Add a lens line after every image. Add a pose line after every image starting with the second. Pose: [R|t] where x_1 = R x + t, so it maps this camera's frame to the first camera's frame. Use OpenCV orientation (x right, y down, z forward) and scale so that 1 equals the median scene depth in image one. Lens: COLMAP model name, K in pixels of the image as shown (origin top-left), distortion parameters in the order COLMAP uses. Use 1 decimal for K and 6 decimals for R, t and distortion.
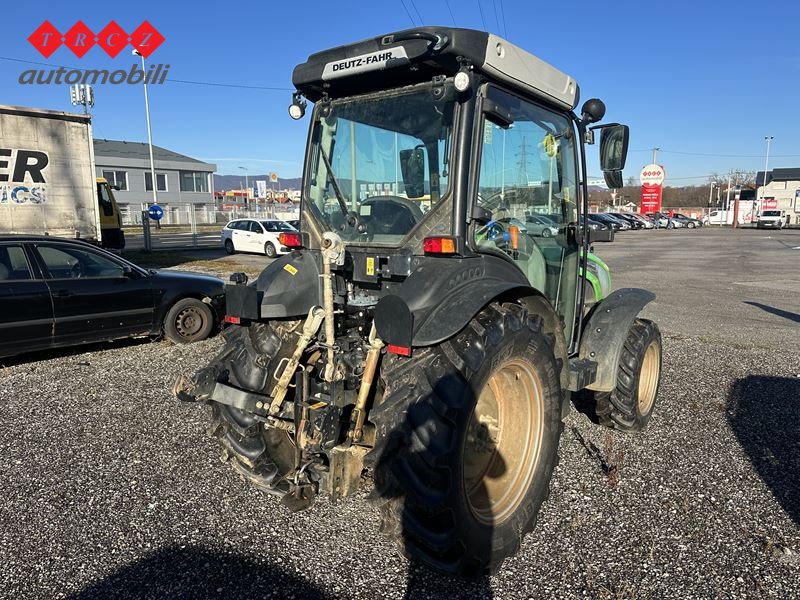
lens RADIAL K [[572.6, 0, 393.9], [0, 572.6, 303.3], [0, 0, 1]] dist [0.046665, -0.047094]
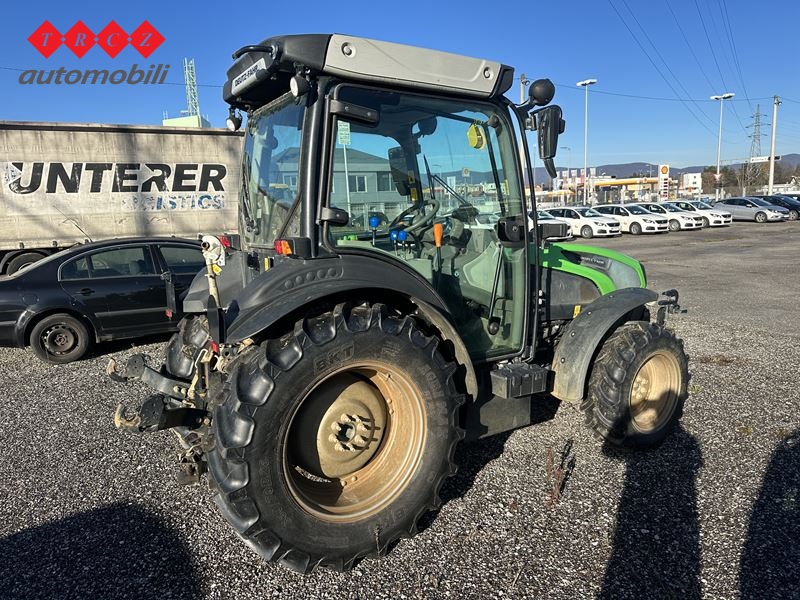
lens RADIAL K [[572.6, 0, 402.8], [0, 572.6, 303.9], [0, 0, 1]] dist [0.046665, -0.047094]
pose [[0.939413, 0.020170, -0.342194, 0.415957], [-0.014885, 0.999726, 0.018065, -0.013256], [0.342465, -0.011877, 0.939456, 0.062327]]
